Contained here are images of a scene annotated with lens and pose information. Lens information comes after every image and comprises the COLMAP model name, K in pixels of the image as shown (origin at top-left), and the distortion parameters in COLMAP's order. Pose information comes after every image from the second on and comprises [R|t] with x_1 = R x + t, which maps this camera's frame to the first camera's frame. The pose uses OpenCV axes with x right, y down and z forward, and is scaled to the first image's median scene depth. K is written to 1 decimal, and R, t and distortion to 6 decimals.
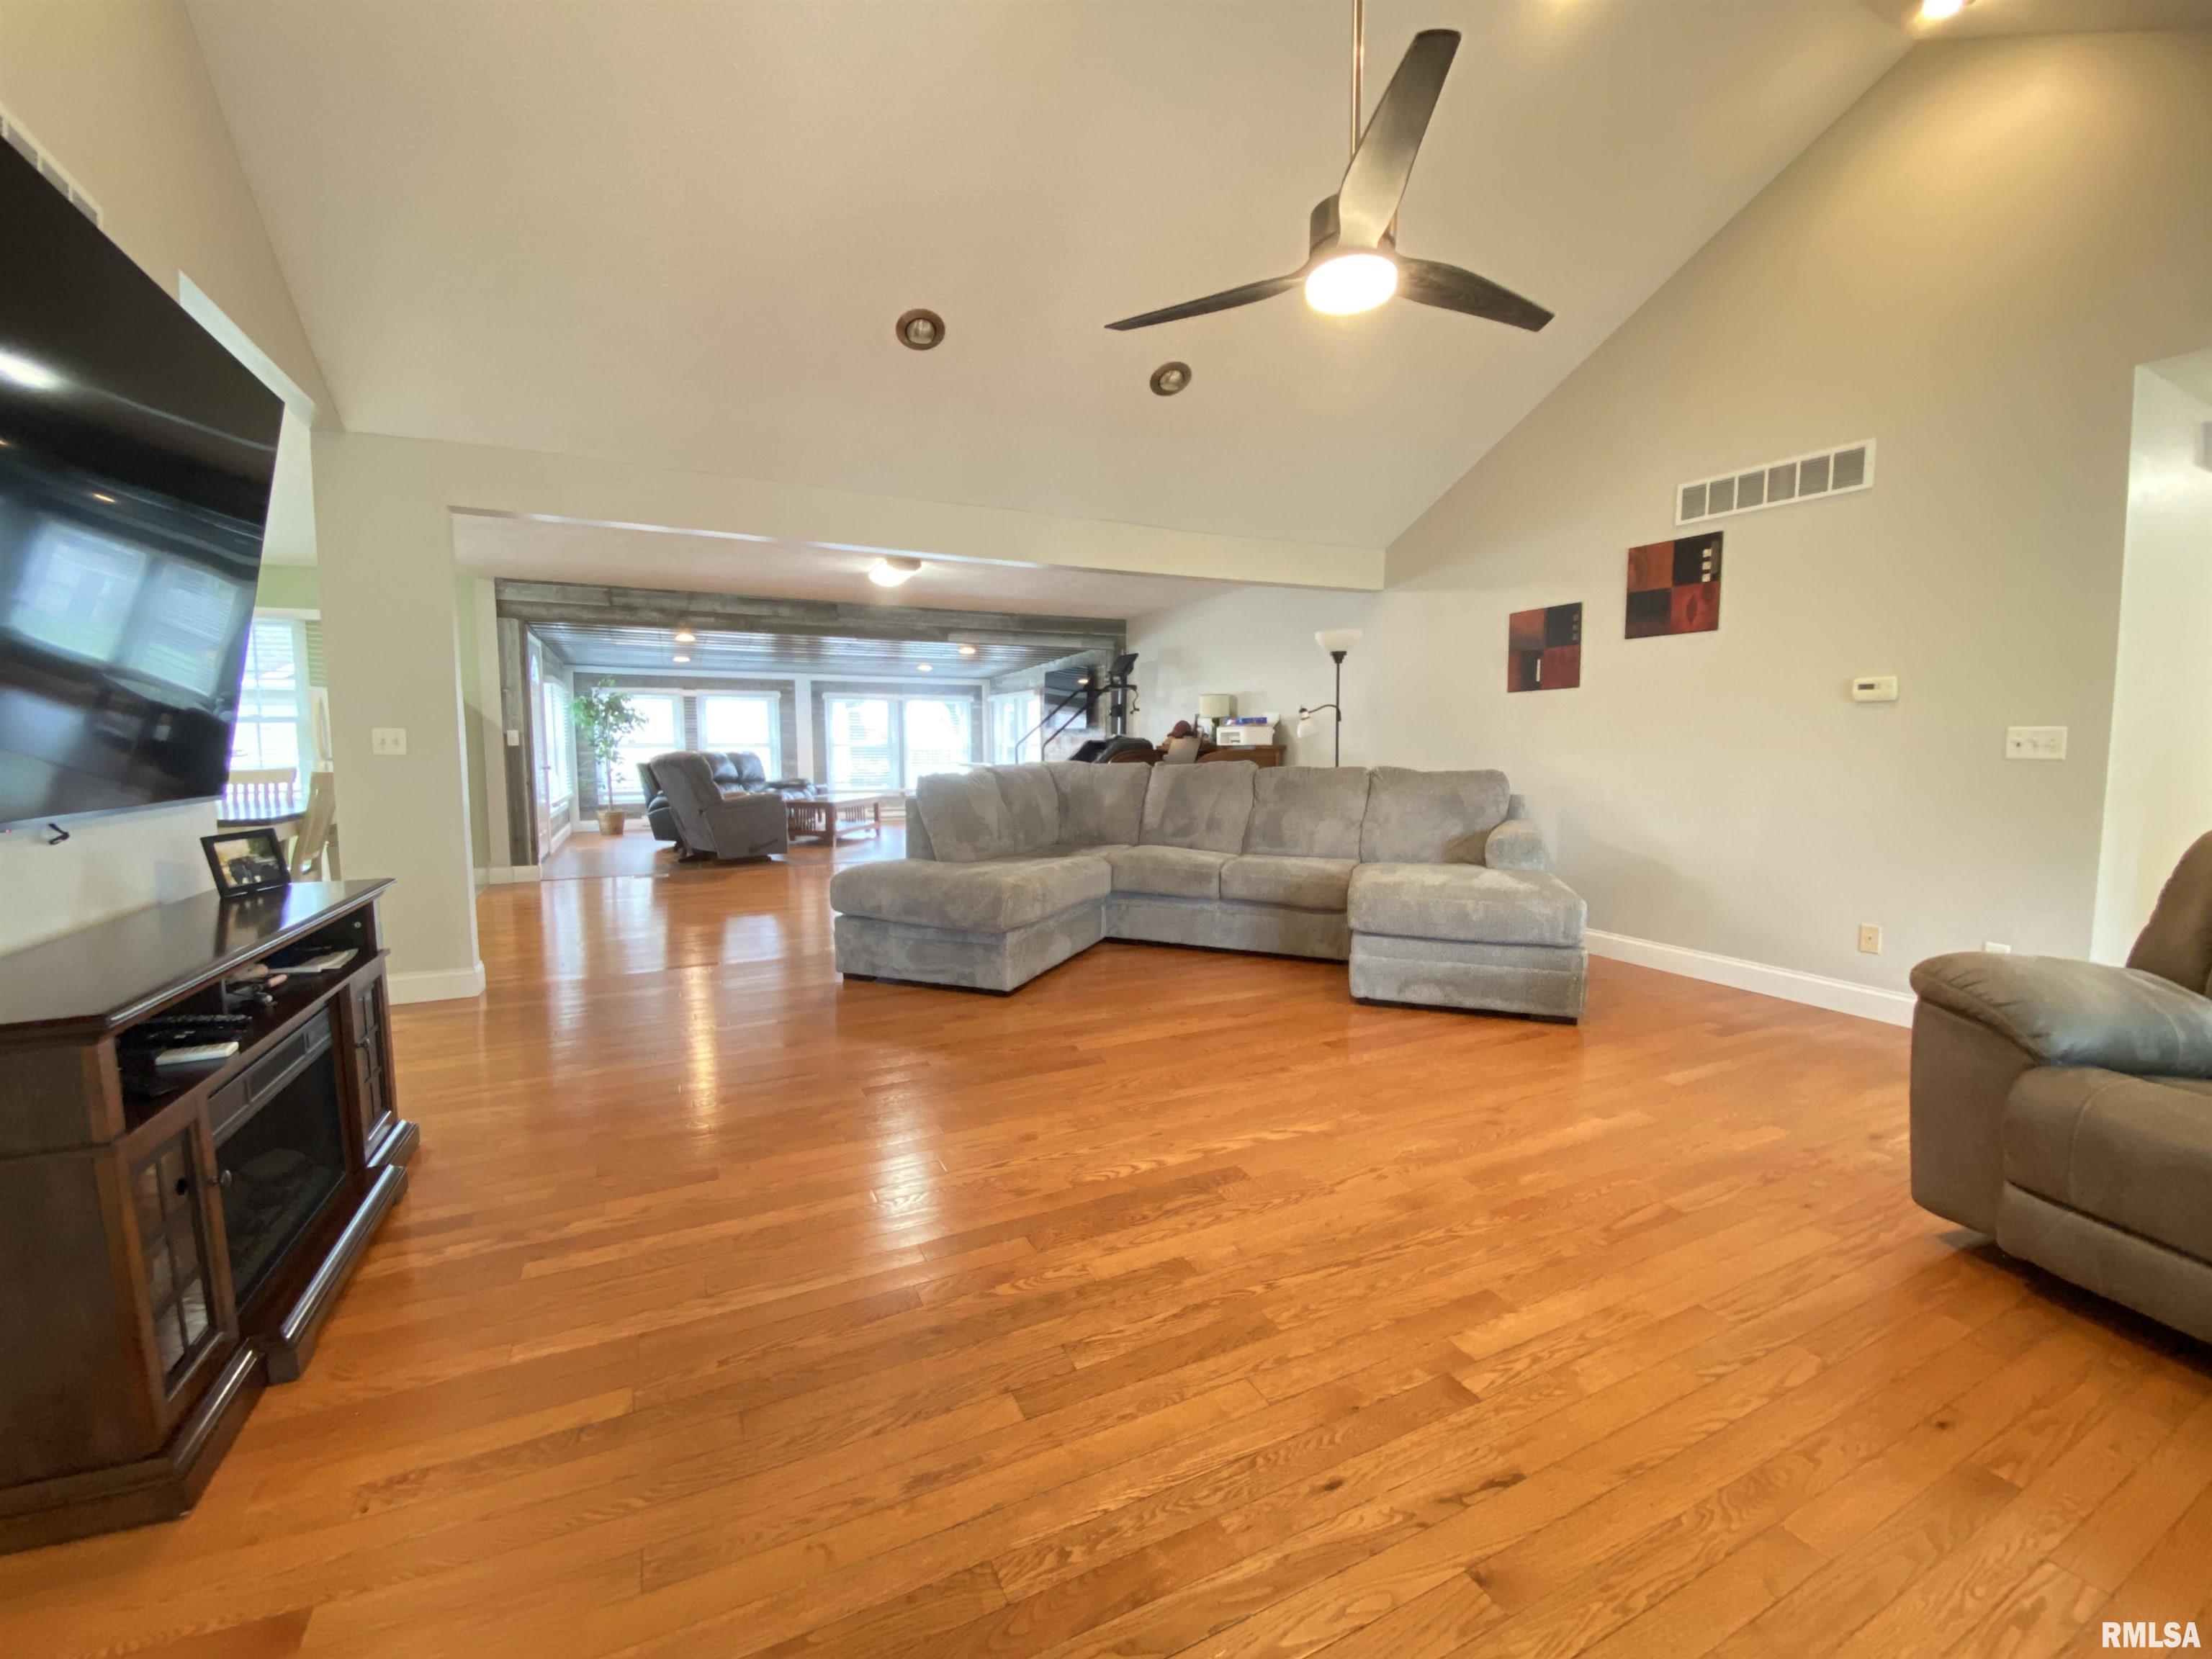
lens RADIAL K [[888.1, 0, 1099.0], [0, 888.1, 829.8], [0, 0, 1]] dist [0.001423, 0.000063]
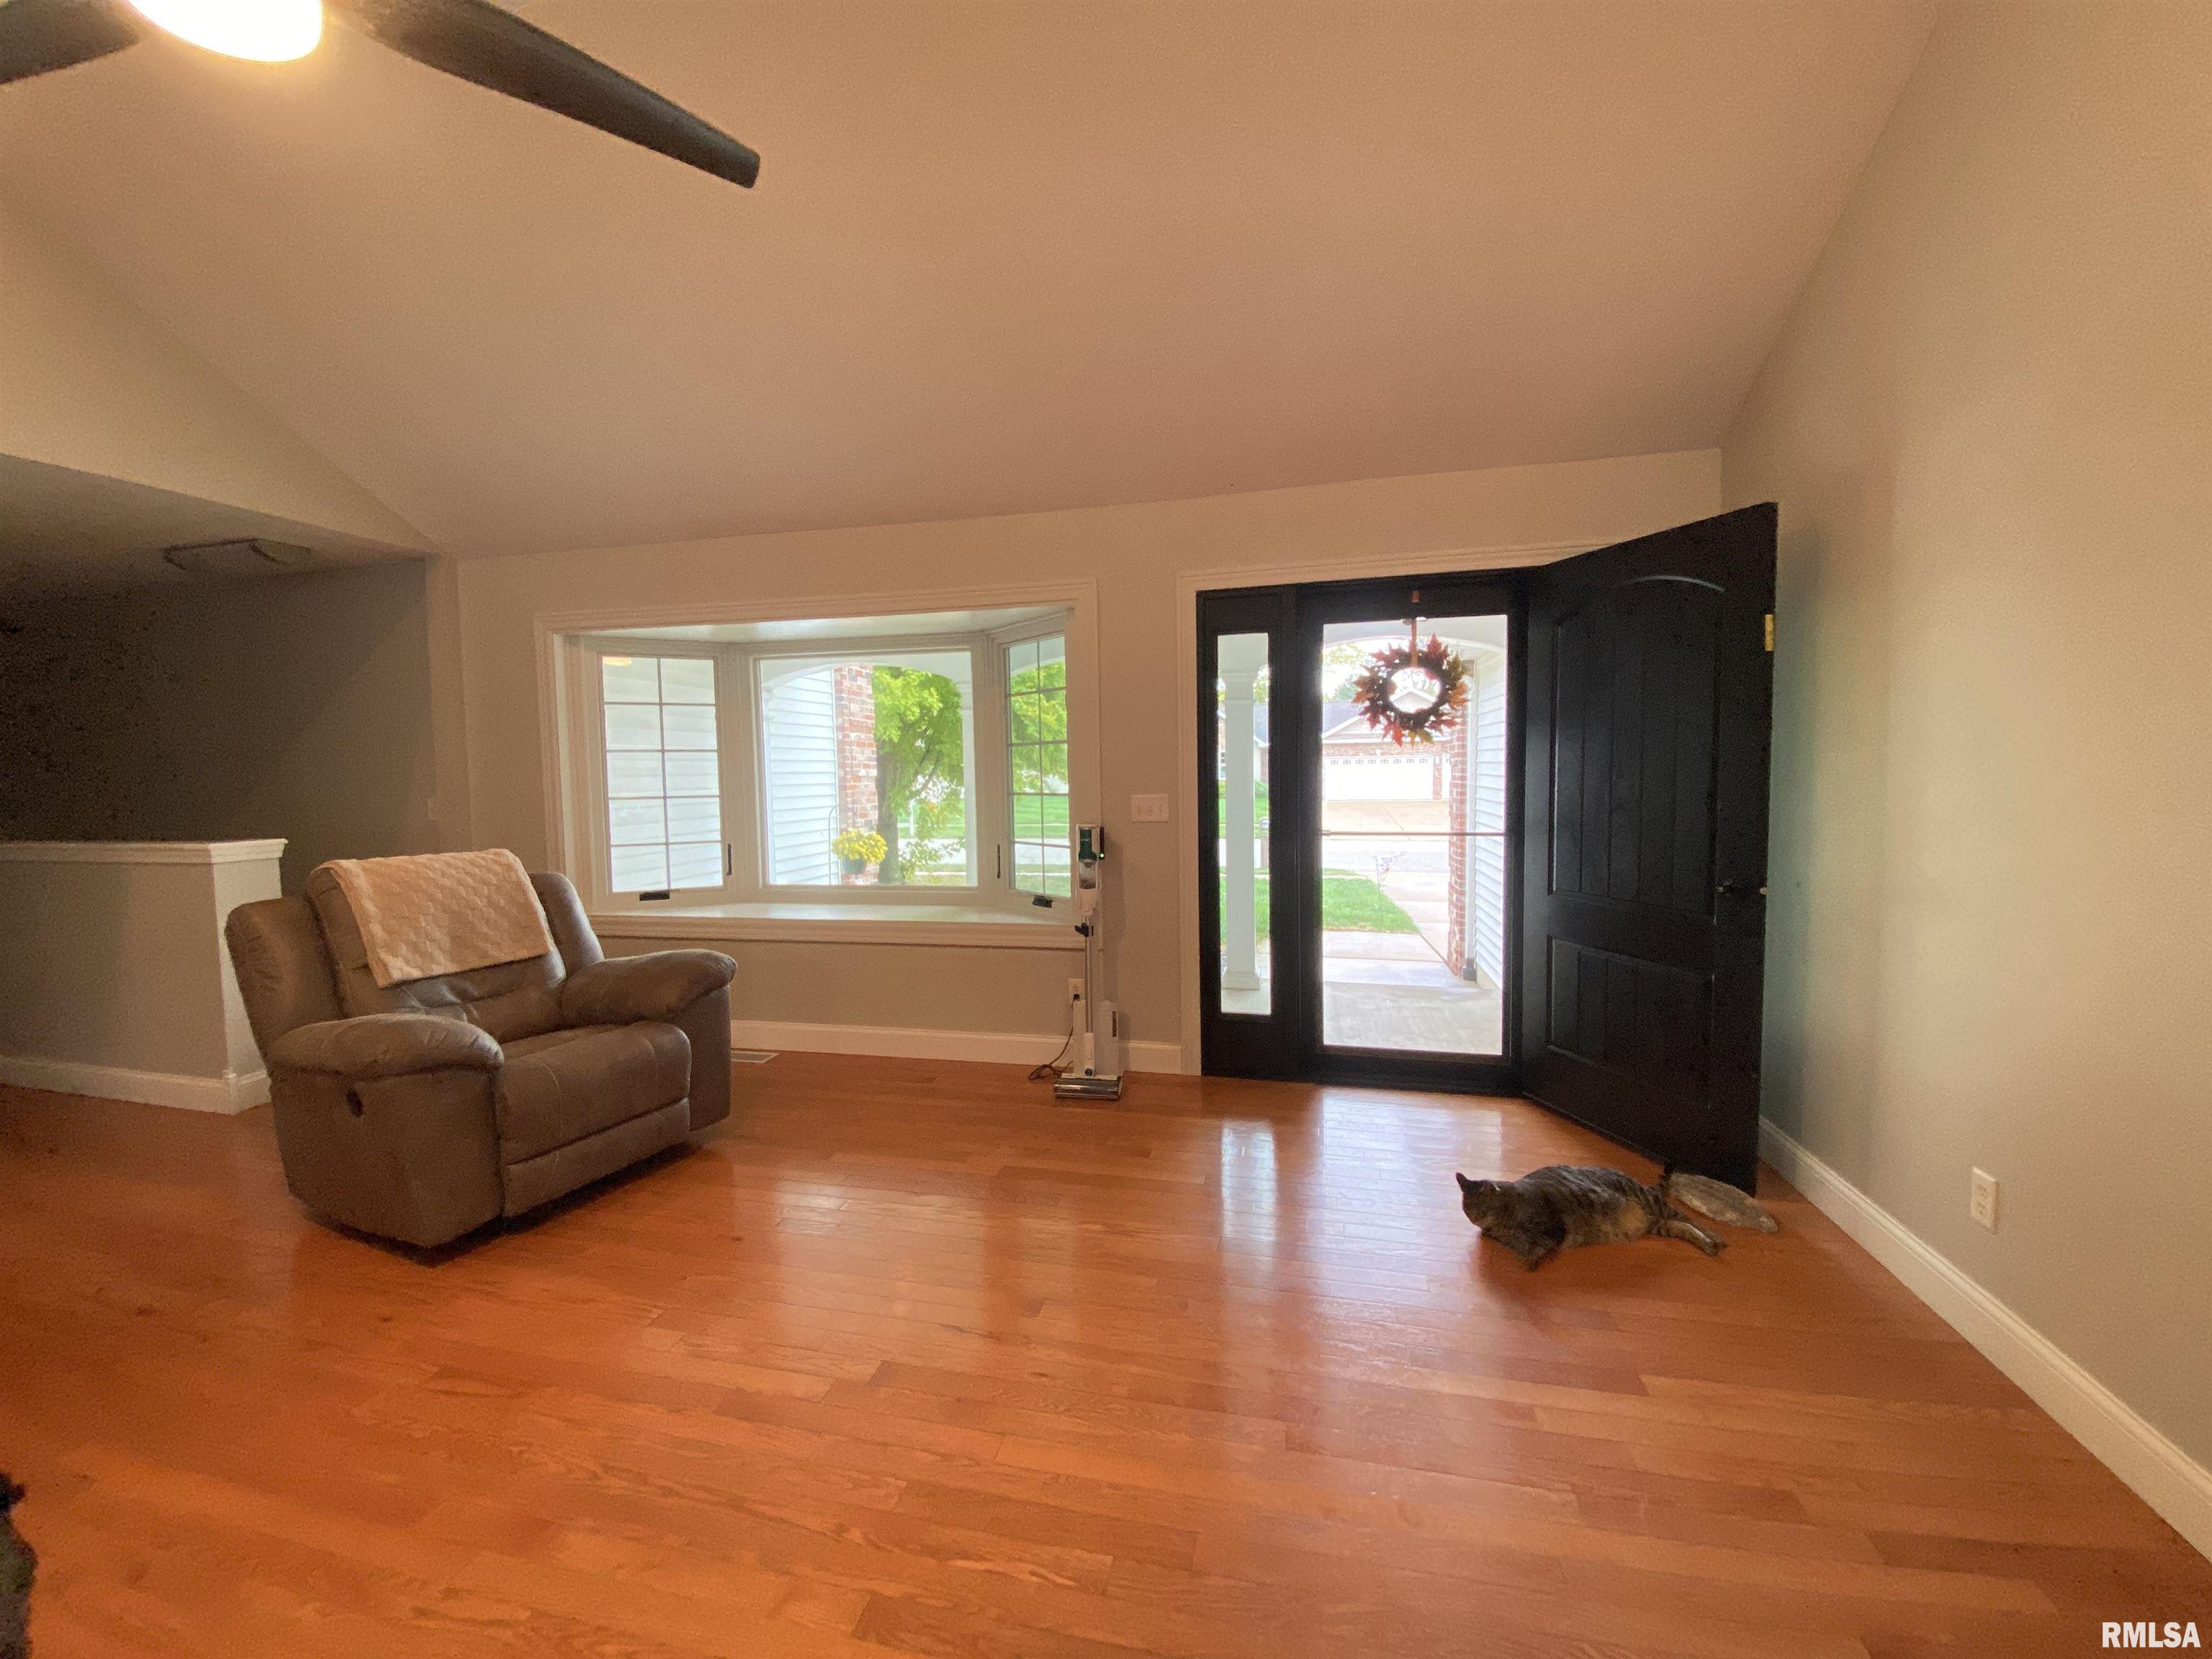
lens RADIAL K [[888.1, 0, 1102.7], [0, 888.1, 833.9], [0, 0, 1]] dist [0.001423, 0.000063]
pose [[-0.781763, -0.025209, 0.623066, -0.306075], [0.075234, 0.988071, 0.134373, -0.128794], [-0.619020, 0.151923, -0.770541, 0.874881]]
